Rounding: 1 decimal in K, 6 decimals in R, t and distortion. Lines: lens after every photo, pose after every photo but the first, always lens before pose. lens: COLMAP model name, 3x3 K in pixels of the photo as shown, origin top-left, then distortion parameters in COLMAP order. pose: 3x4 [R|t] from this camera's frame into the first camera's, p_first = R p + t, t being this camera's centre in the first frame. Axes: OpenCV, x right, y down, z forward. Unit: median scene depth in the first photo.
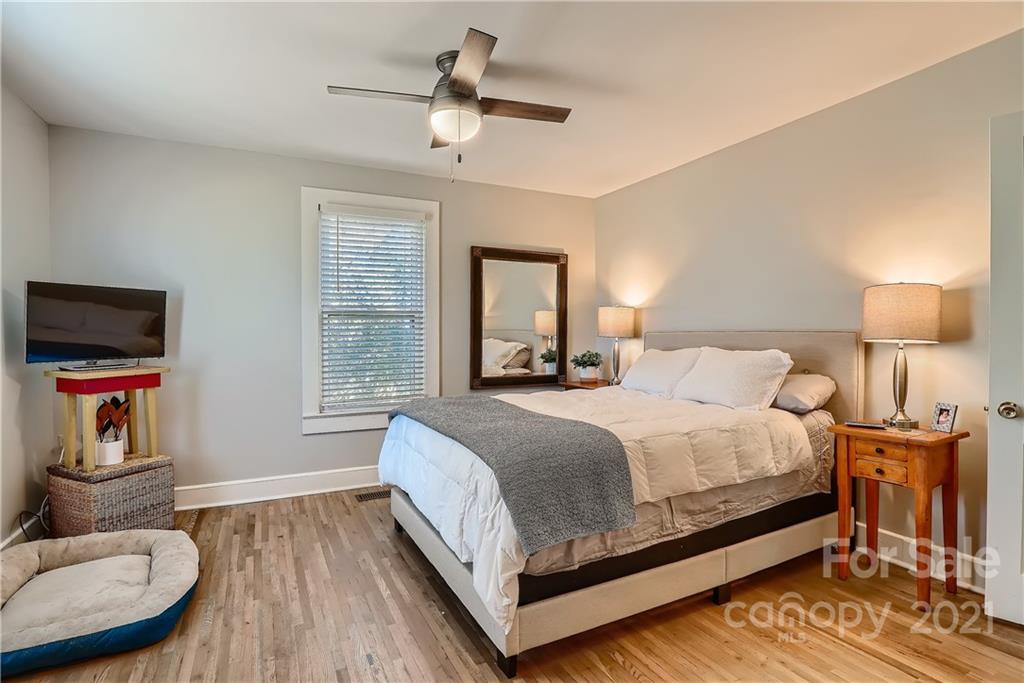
lens RADIAL K [[502.6, 0, 515.4], [0, 502.6, 341.4], [0, 0, 1]] dist [-0.042762, 0.009172]
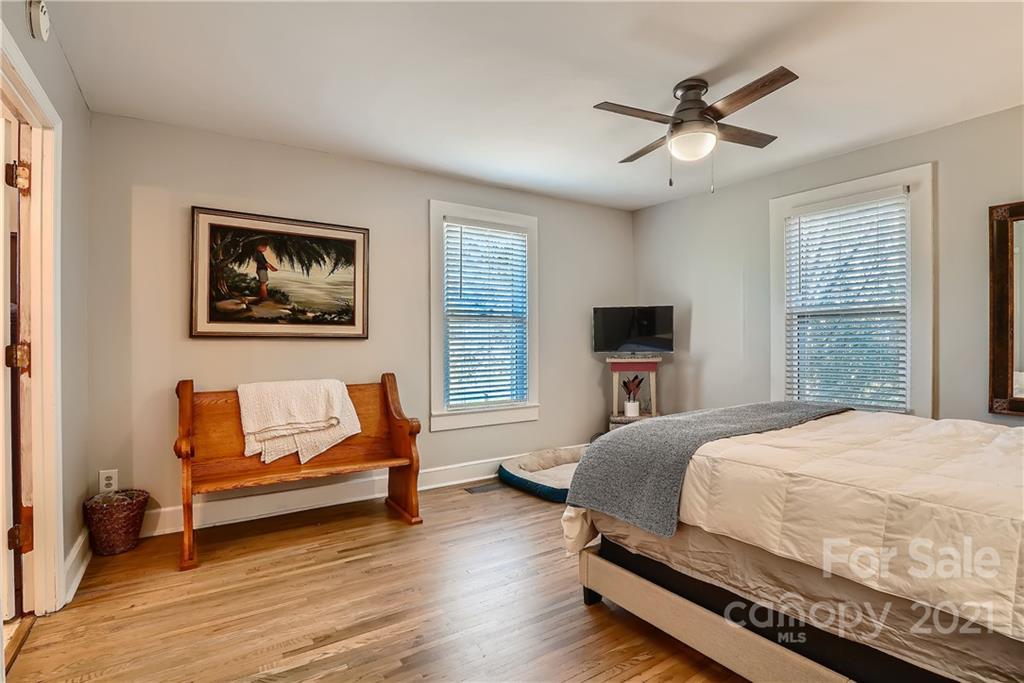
lens RADIAL K [[502.6, 0, 510.0], [0, 502.6, 337.3], [0, 0, 1]] dist [-0.042762, 0.009172]
pose [[0.125280, -0.000106, -0.992121, 0.798464], [-0.004537, 0.999989, -0.000680, -0.008365], [0.992111, 0.004586, 0.125278, 0.408252]]
